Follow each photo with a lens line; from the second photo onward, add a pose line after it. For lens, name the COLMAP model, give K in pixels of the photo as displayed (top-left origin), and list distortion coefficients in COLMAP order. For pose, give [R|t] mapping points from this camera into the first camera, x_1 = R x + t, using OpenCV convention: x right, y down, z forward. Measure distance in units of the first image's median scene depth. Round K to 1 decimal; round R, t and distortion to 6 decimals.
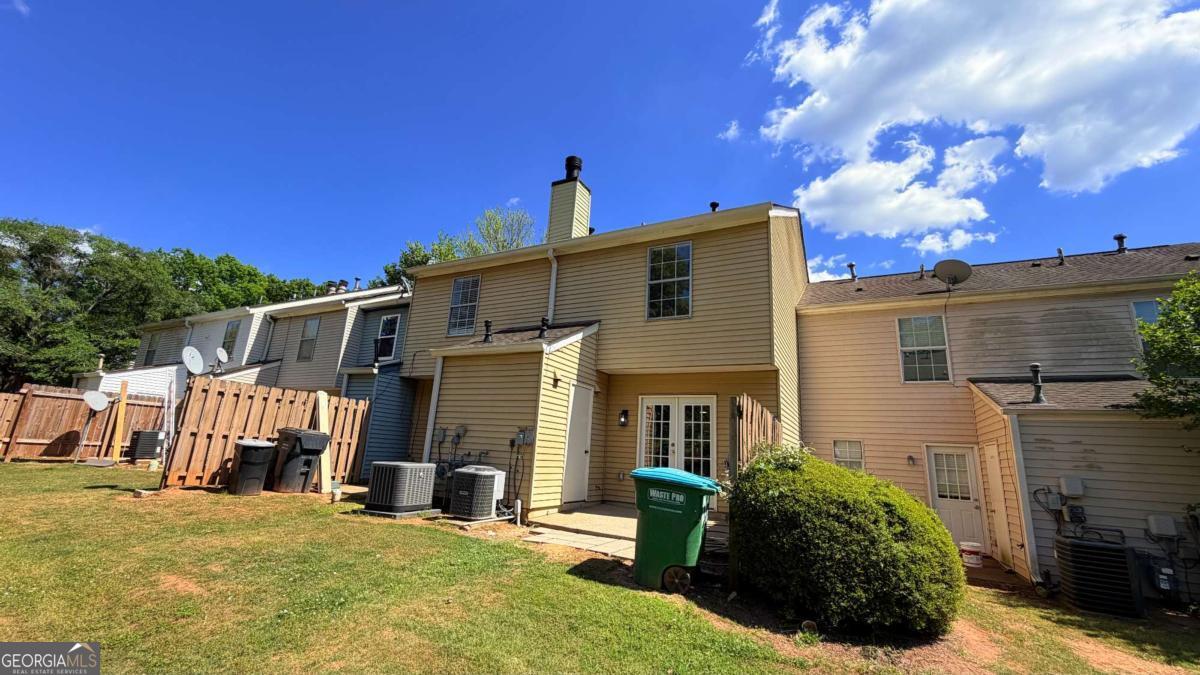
lens RADIAL K [[479.9, 0, 599.7], [0, 479.9, 335.1], [0, 0, 1]] dist [0.000141, -0.000167]
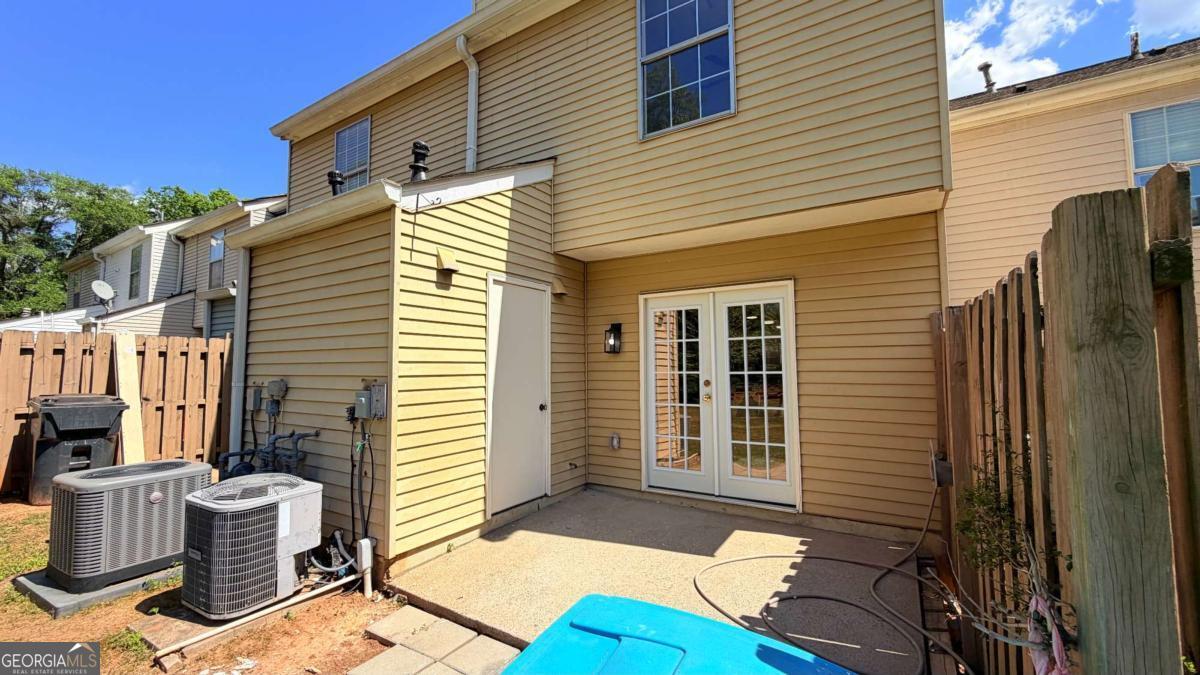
lens RADIAL K [[479.9, 0, 597.9], [0, 479.9, 338.6], [0, 0, 1]] dist [0.000141, -0.000167]
pose [[0.994392, -0.070643, -0.078697, 0.079597], [0.083907, 0.979984, 0.180532, 0.077604], [0.064368, -0.186123, 0.980416, 0.494300]]
